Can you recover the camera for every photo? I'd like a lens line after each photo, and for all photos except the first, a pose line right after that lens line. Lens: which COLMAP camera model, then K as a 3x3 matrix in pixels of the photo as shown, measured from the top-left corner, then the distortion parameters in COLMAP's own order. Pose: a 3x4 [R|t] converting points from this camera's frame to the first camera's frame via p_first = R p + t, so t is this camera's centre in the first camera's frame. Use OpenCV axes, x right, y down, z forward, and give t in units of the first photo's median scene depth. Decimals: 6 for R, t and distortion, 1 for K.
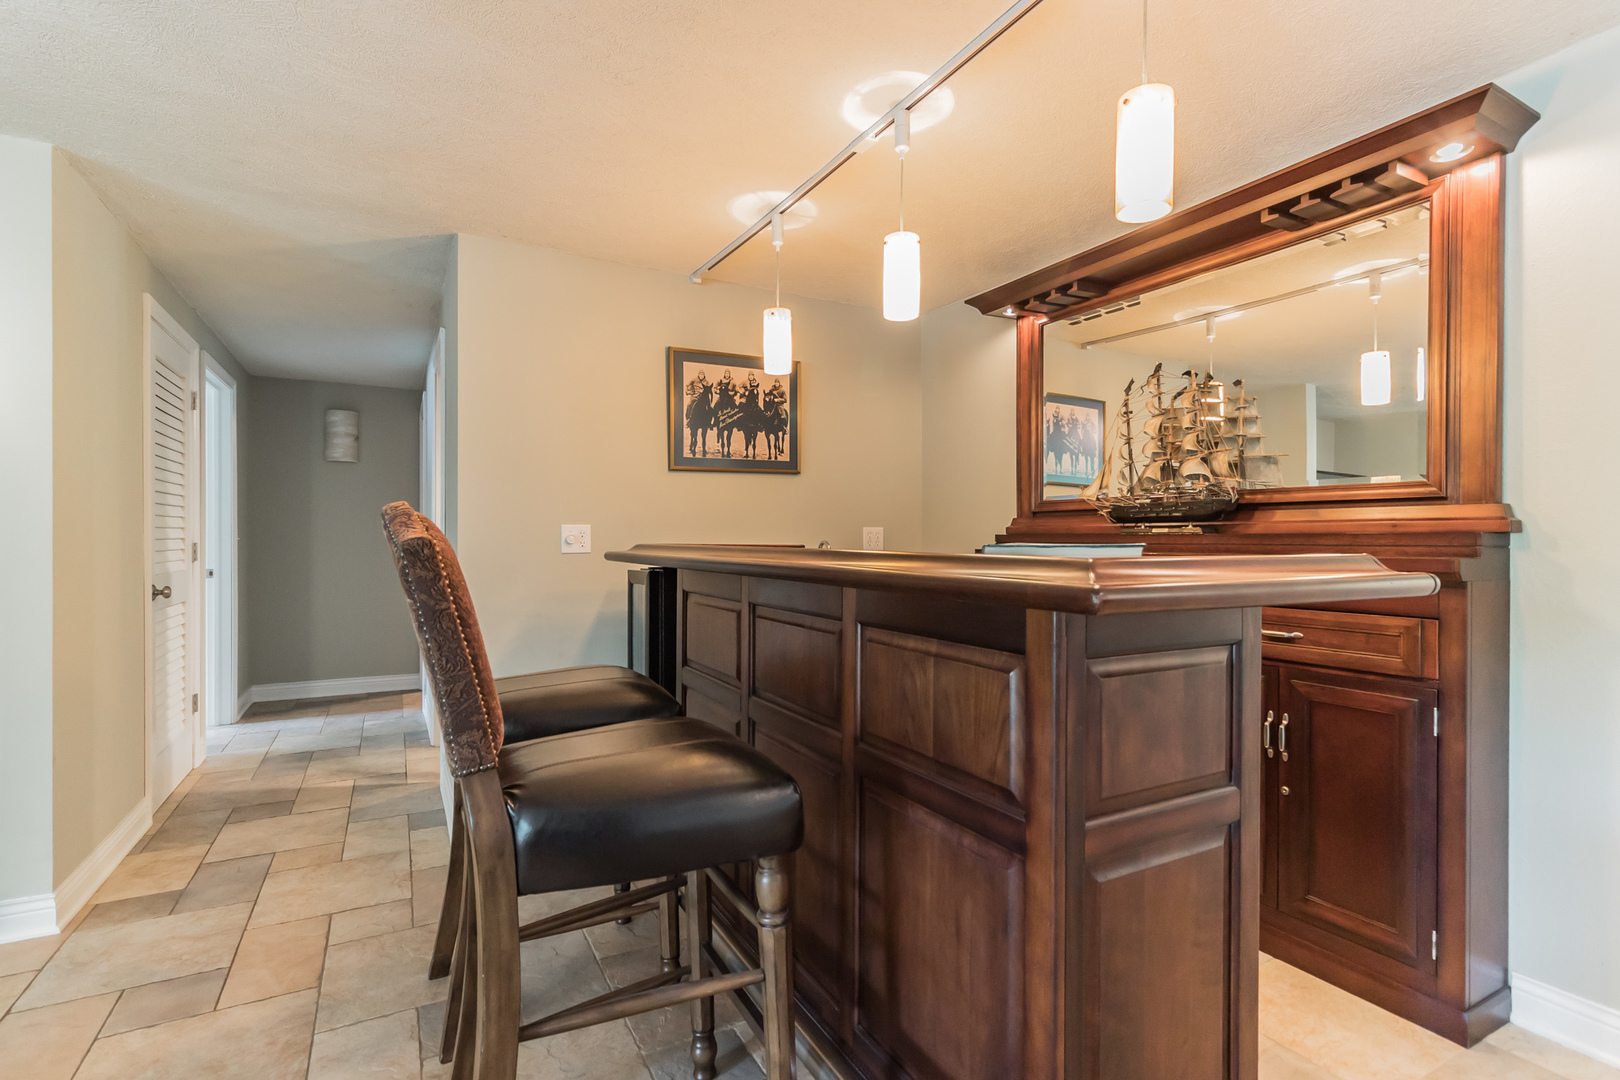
lens RADIAL K [[763.9, 0, 813.7], [0, 763.9, 539.8], [0, 0, 1]] dist [-0.002036, -0.000170]
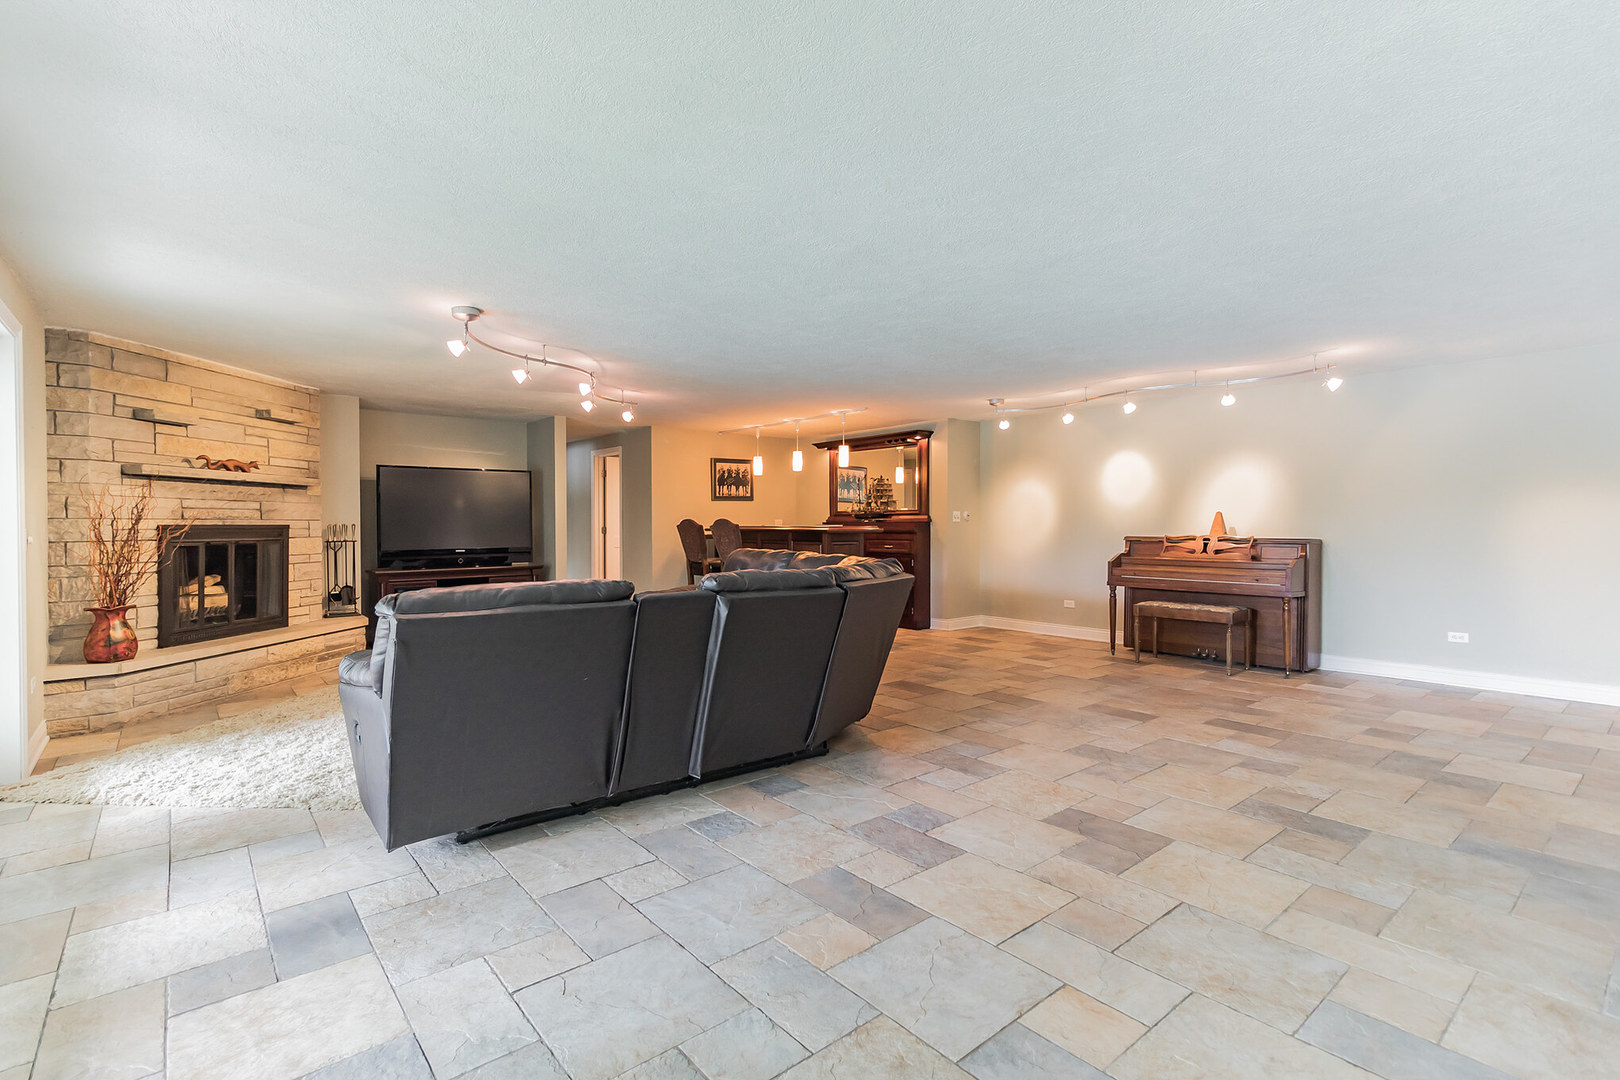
lens RADIAL K [[755.7, 0, 815.7], [0, 755.7, 532.9], [0, 0, 1]] dist [-0.000660, -0.000346]
pose [[0.979573, -0.005383, 0.201014, -0.376444], [0.003729, 0.999956, 0.008605, 0.008911], [-0.201052, -0.007680, 0.979550, -1.867941]]
